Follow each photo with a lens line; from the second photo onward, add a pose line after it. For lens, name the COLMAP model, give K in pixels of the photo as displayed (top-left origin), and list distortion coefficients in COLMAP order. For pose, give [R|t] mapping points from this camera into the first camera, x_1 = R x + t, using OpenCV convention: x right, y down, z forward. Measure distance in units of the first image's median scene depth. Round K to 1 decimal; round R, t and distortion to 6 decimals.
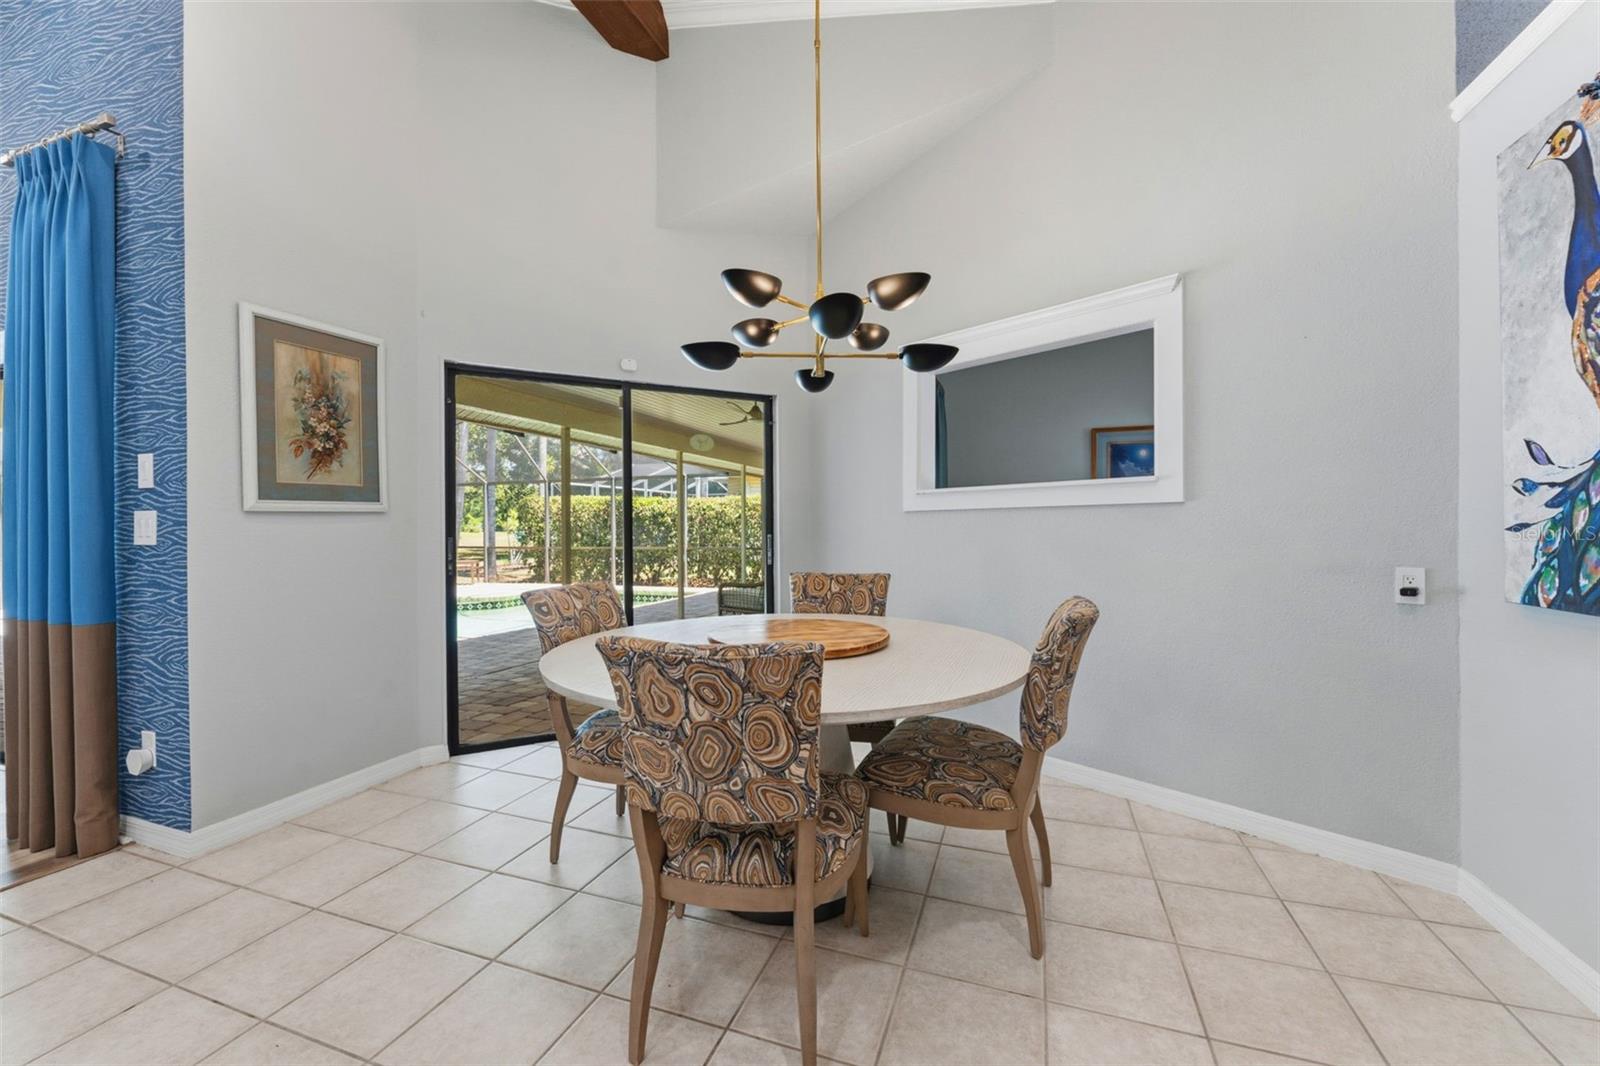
lens RADIAL K [[637.8, 0, 822.5], [0, 637.8, 529.3], [0, 0, 1]] dist [0.000262, -0.000314]
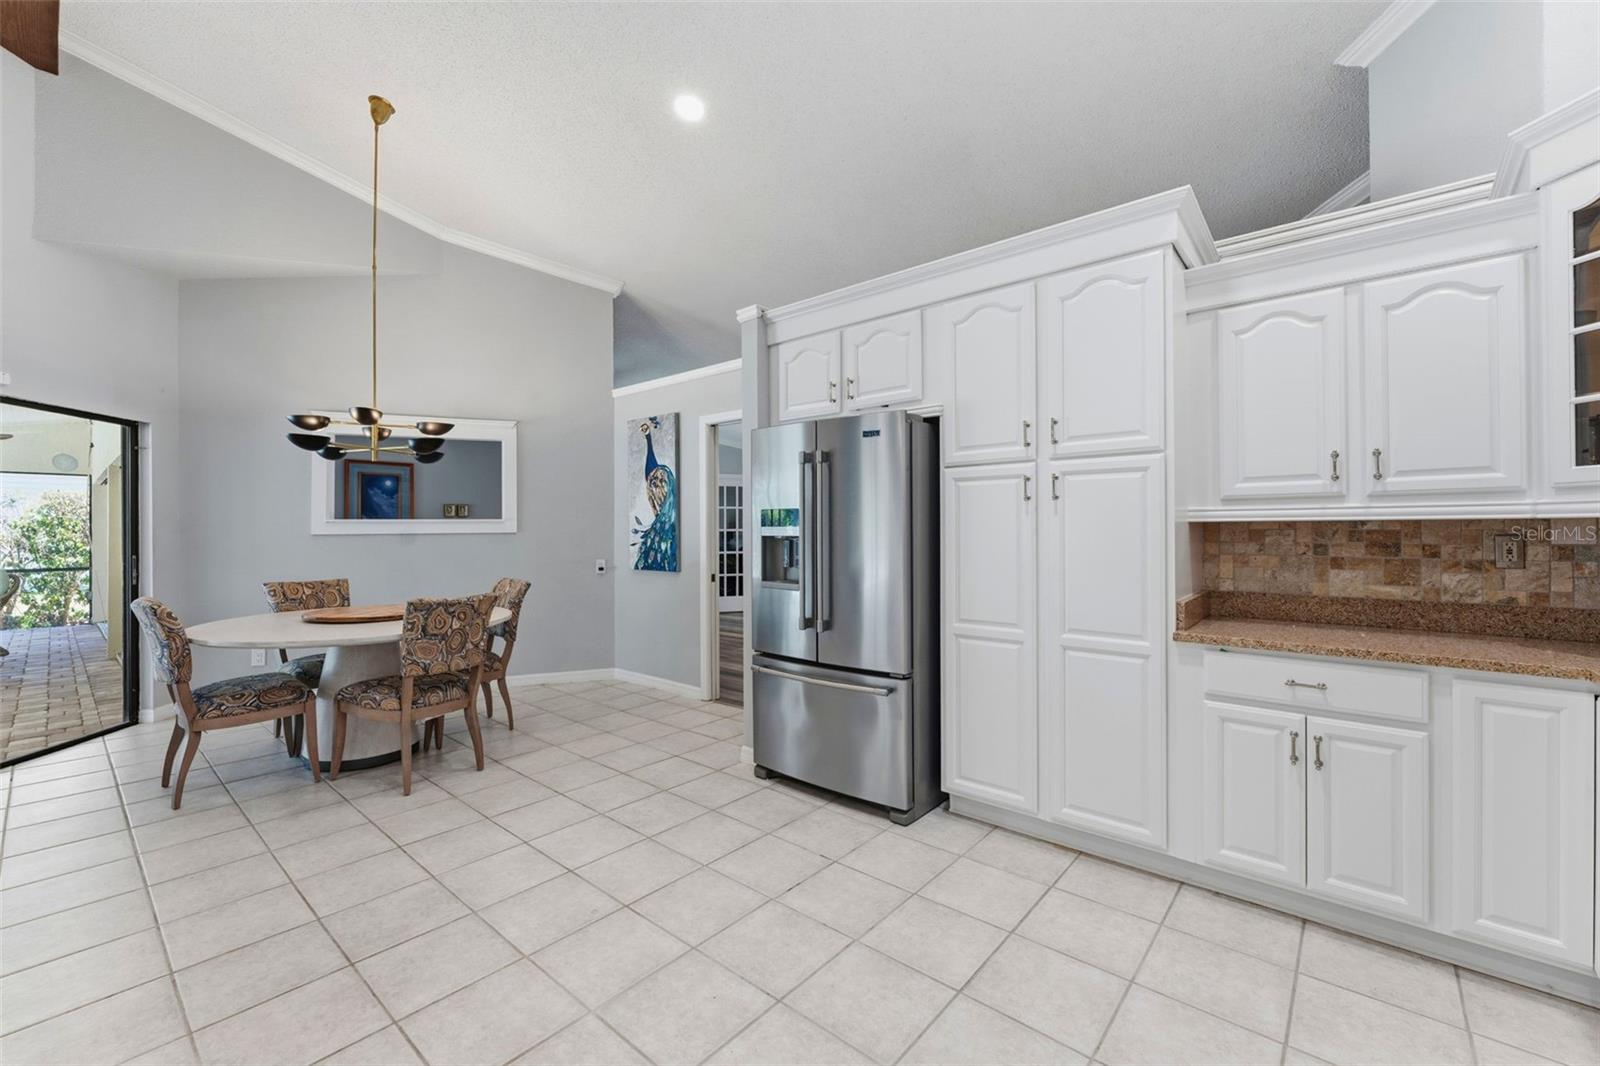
lens RADIAL K [[637.8, 0, 800.9], [0, 637.8, 528.2], [0, 0, 1]] dist [0.000262, -0.000314]
pose [[0.353623, 0.009879, 0.935336, -1.542897], [0.005776, 0.999902, -0.012745, -0.039210], [-0.935370, 0.009909, 0.353531, -0.868160]]
